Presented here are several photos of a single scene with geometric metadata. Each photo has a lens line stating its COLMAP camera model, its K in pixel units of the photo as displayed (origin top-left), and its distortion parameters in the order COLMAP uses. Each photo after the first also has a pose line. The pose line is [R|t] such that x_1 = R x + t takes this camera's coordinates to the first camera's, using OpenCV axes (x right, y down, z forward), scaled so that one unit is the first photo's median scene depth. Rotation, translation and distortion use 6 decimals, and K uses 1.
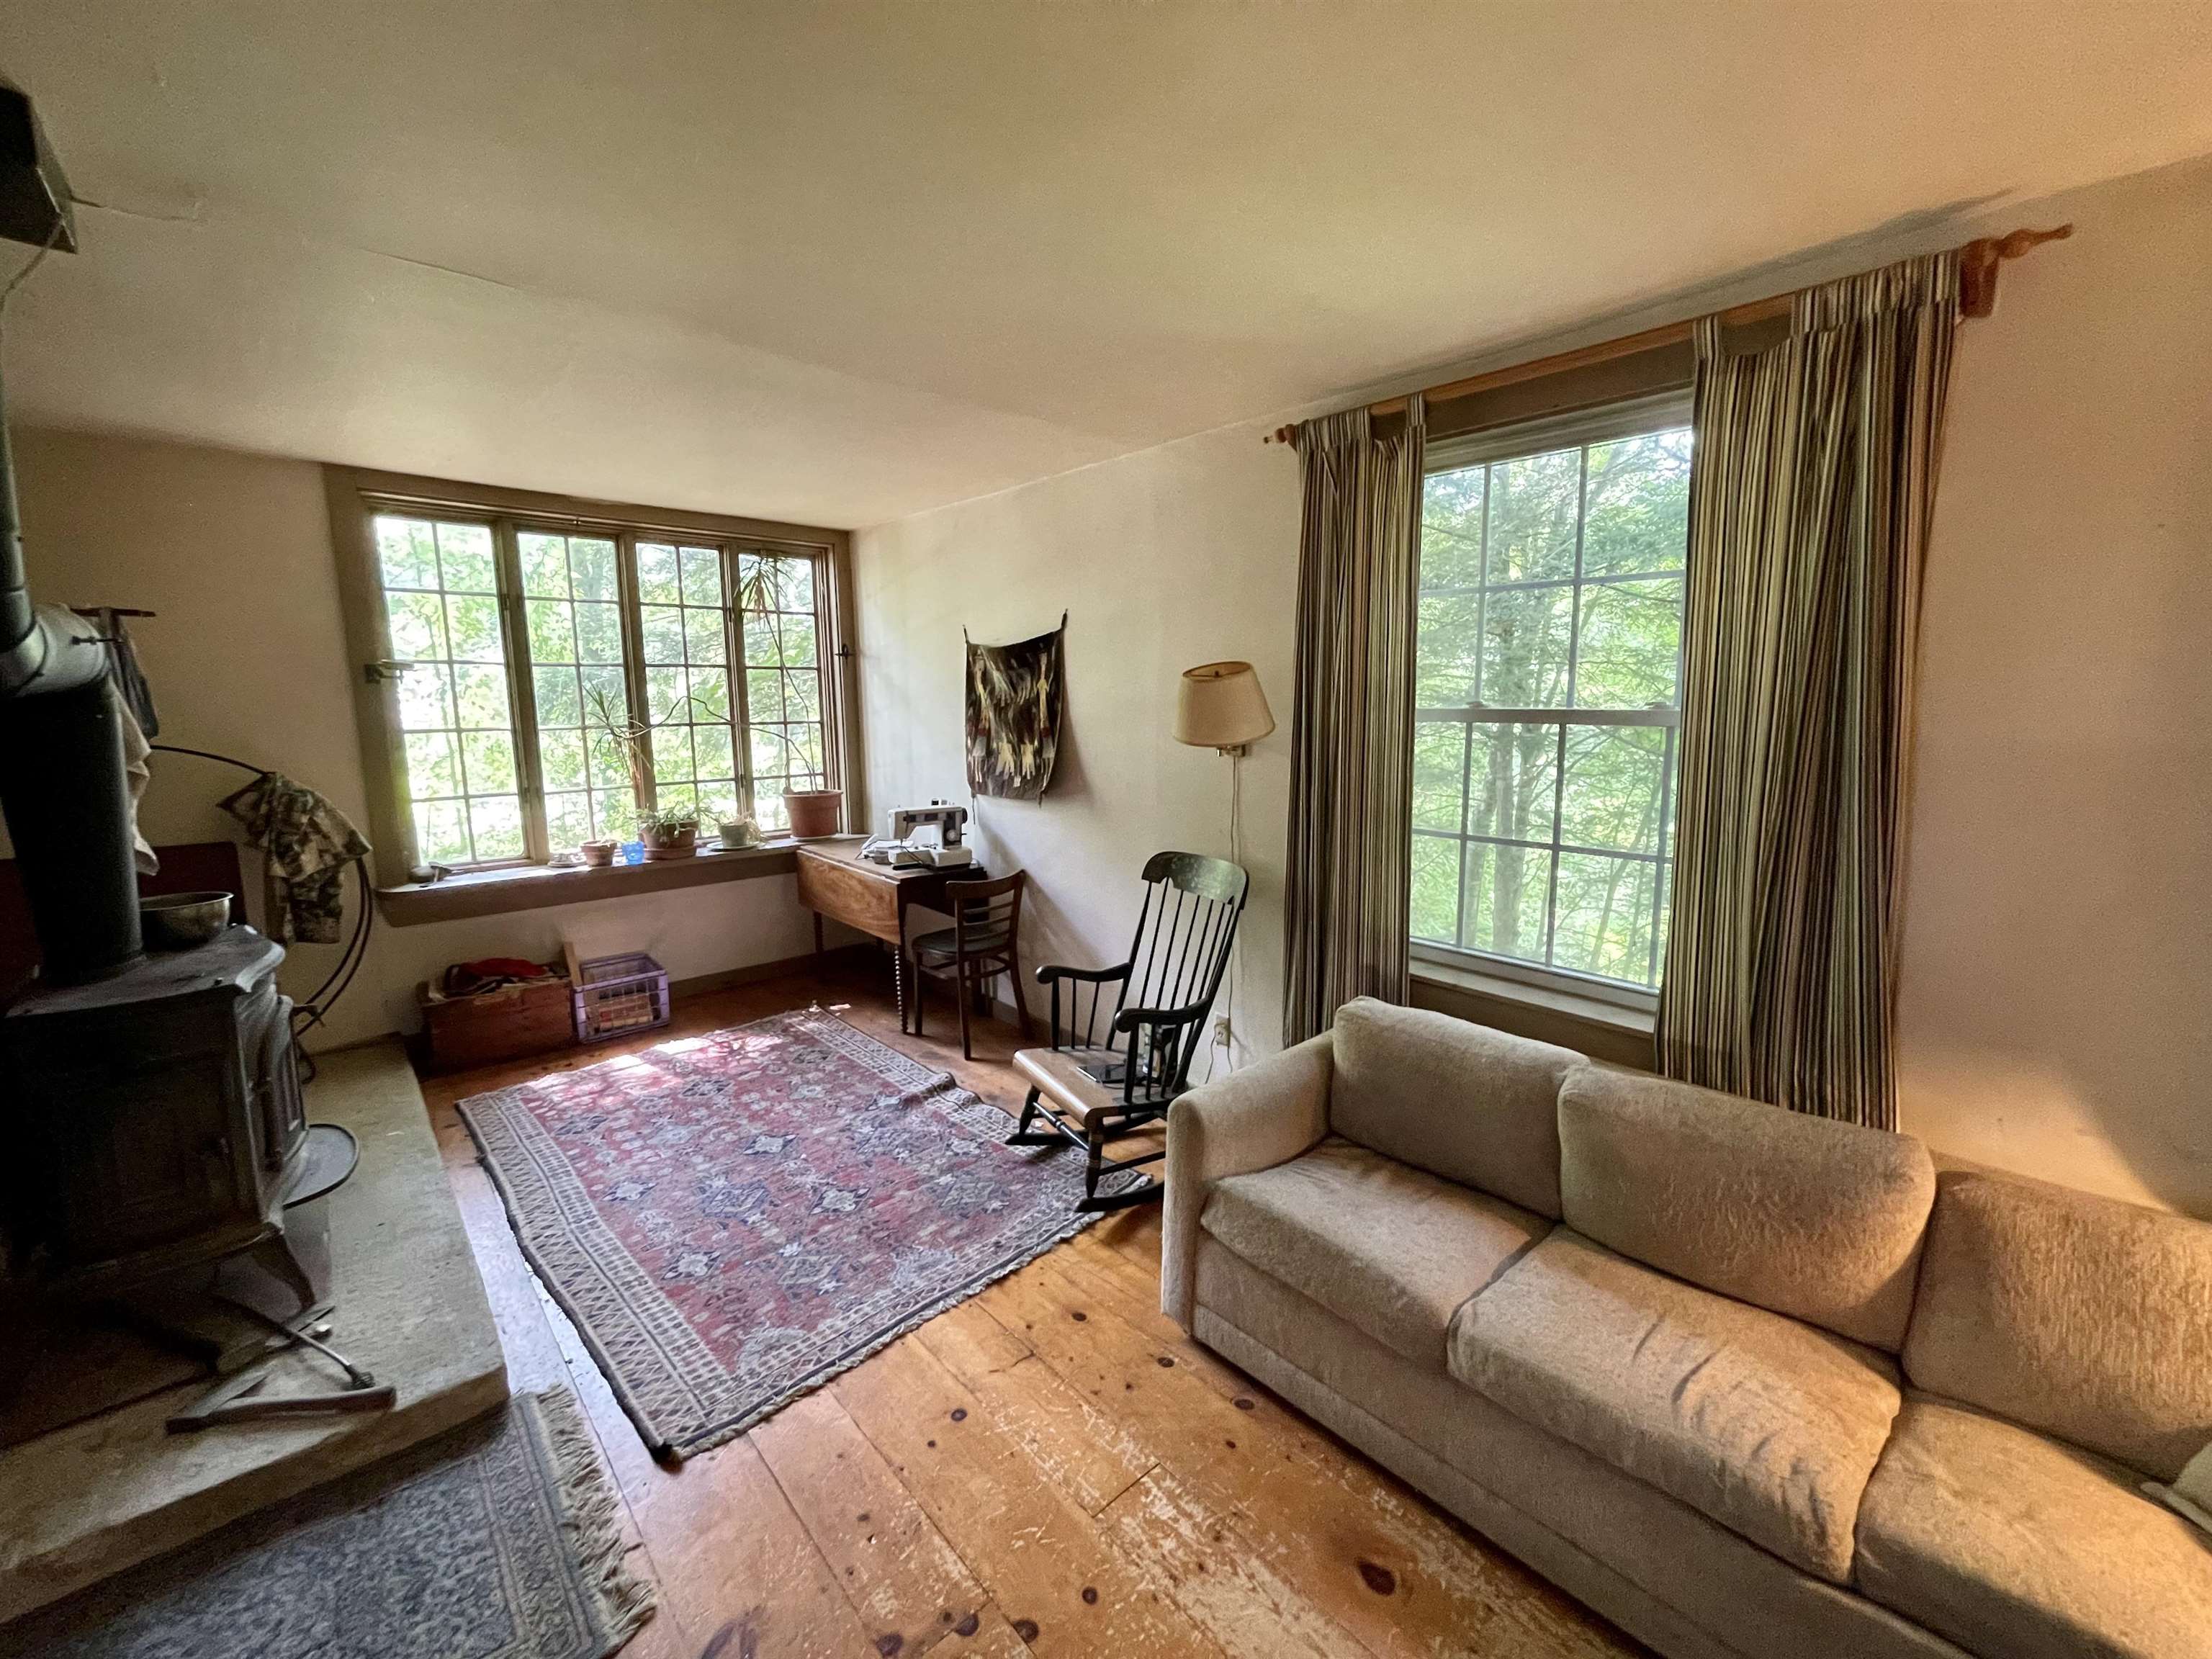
lens RADIAL K [[877.6, 0, 1135.1], [0, 877.6, 814.2], [0, 0, 1]] dist [-0.000969, -0.000229]
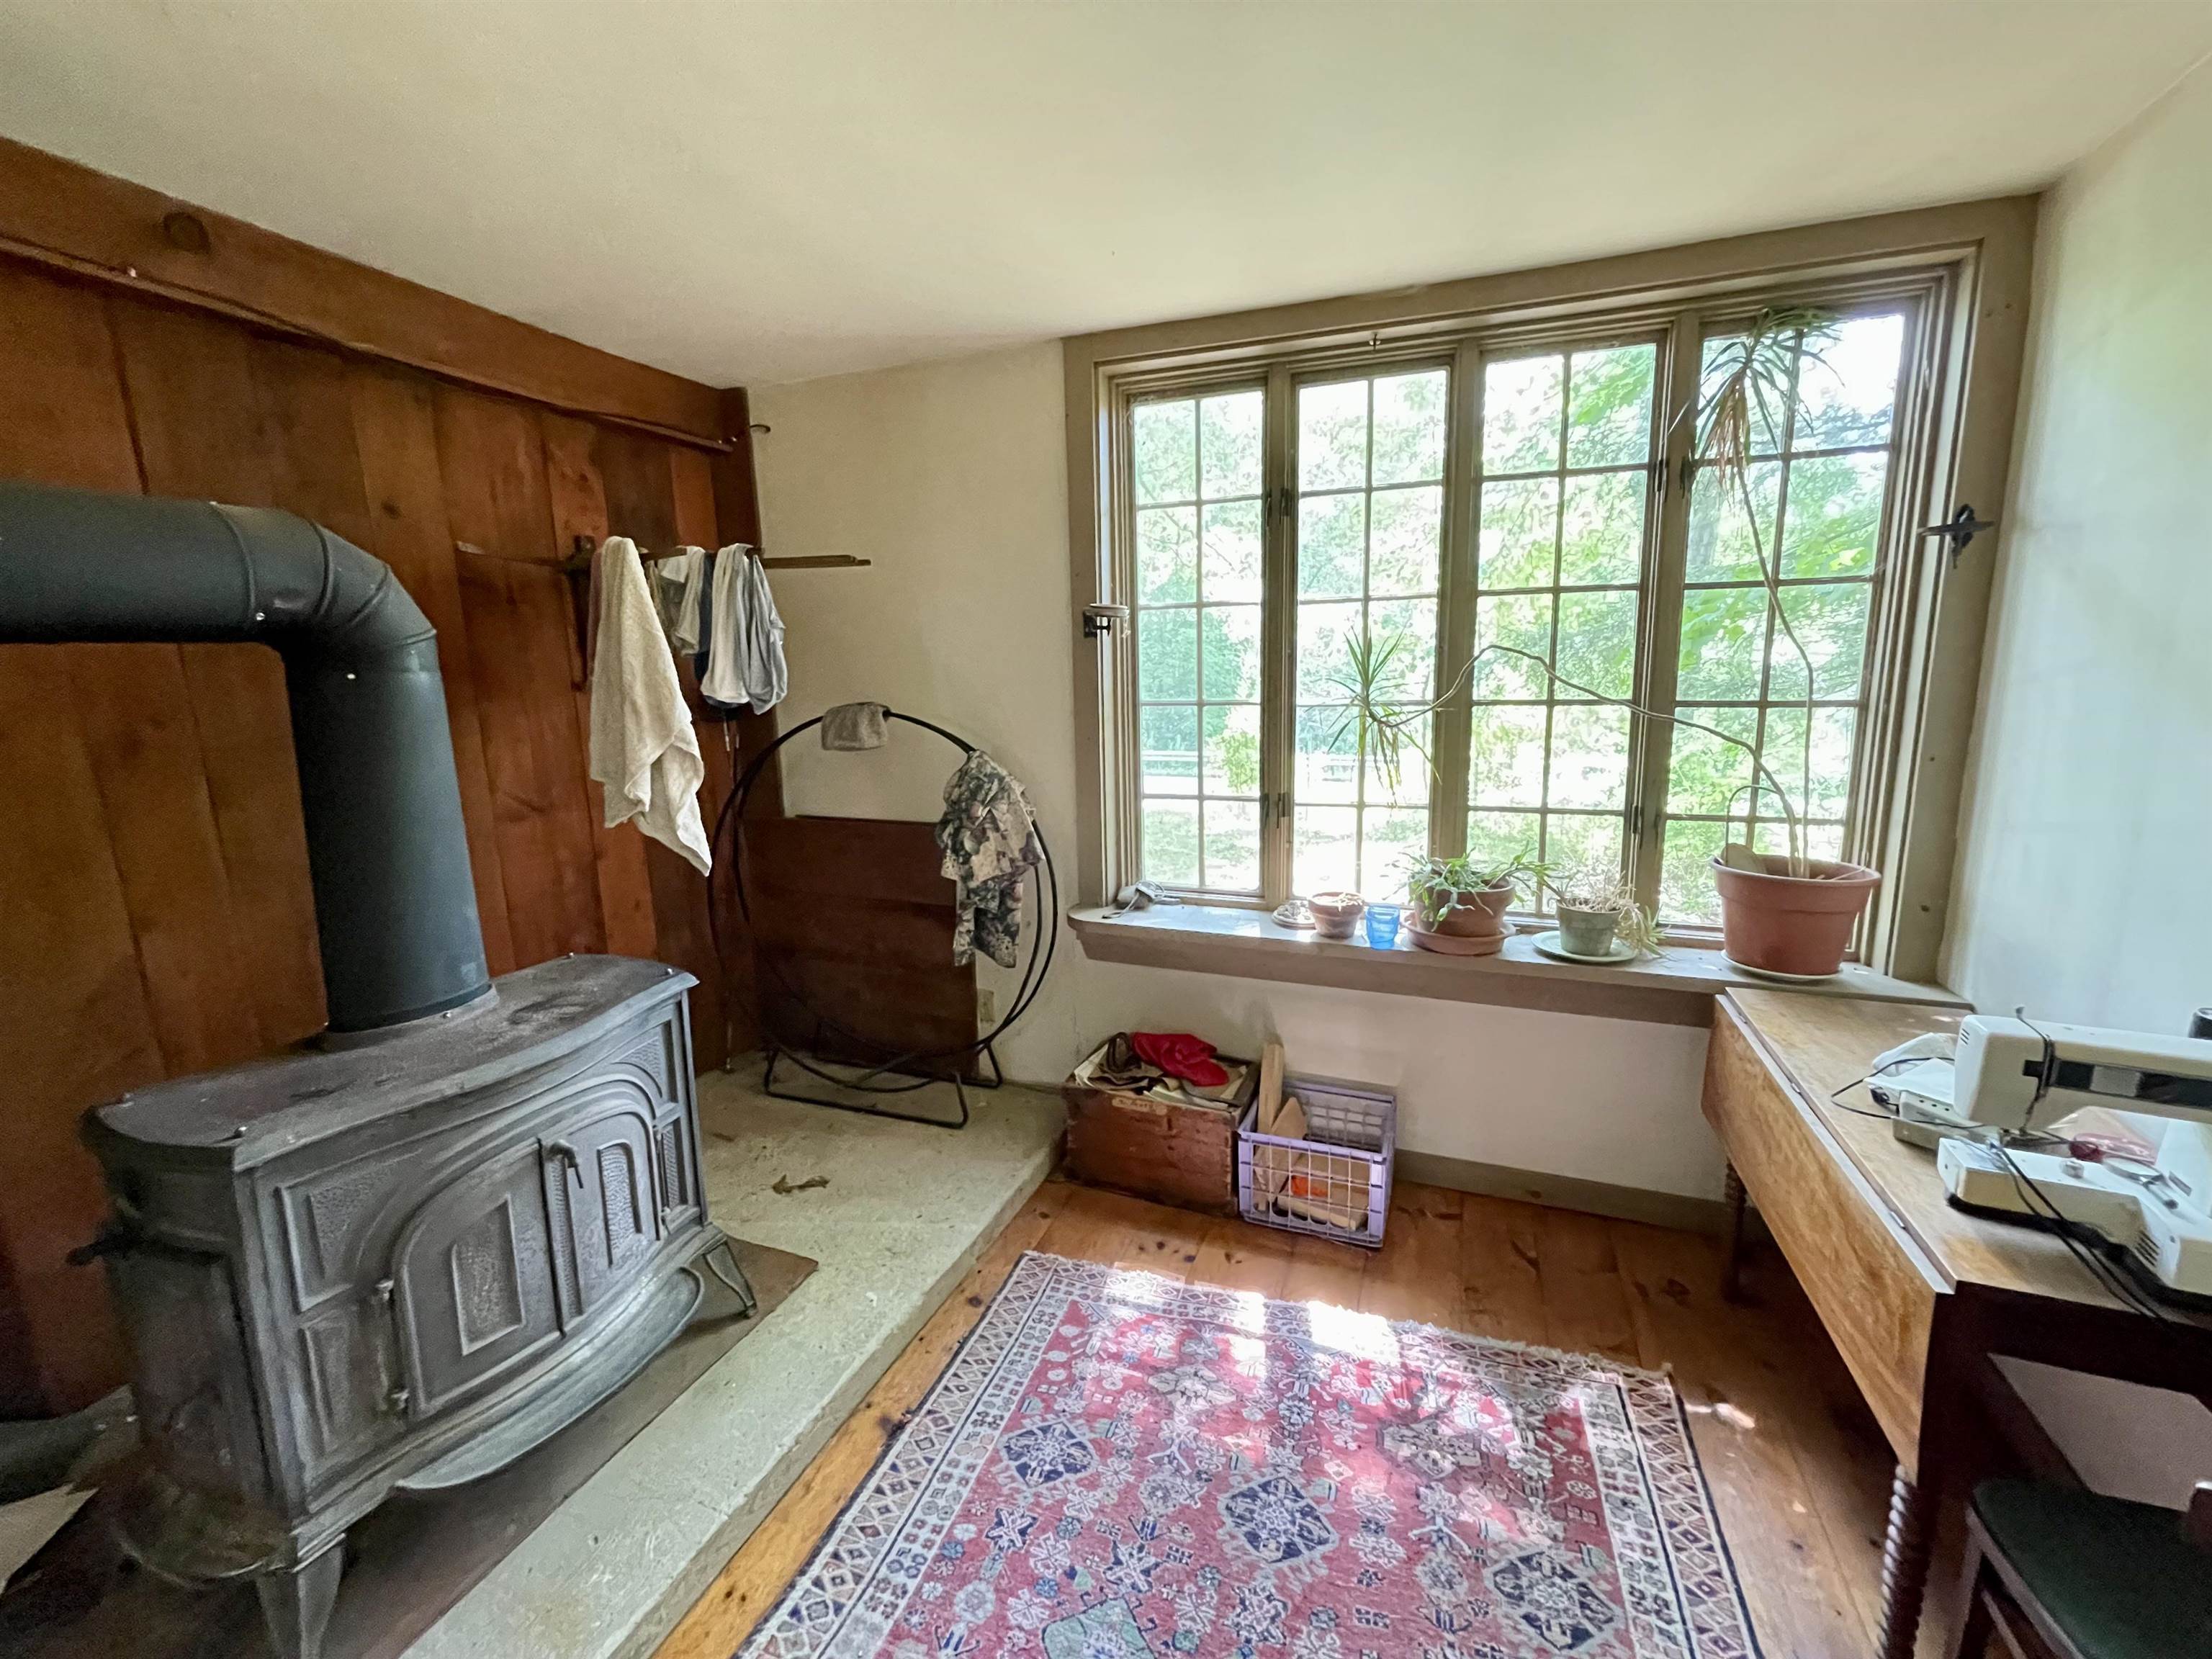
lens RADIAL K [[877.6, 0, 1135.1], [0, 877.6, 814.2], [0, 0, 1]] dist [-0.000969, -0.000229]
pose [[0.420596, 0.143505, -0.895827, -0.152013], [-0.112119, 0.988064, 0.105640, -0.075236], [0.900294, 0.056007, 0.431665, 0.650795]]
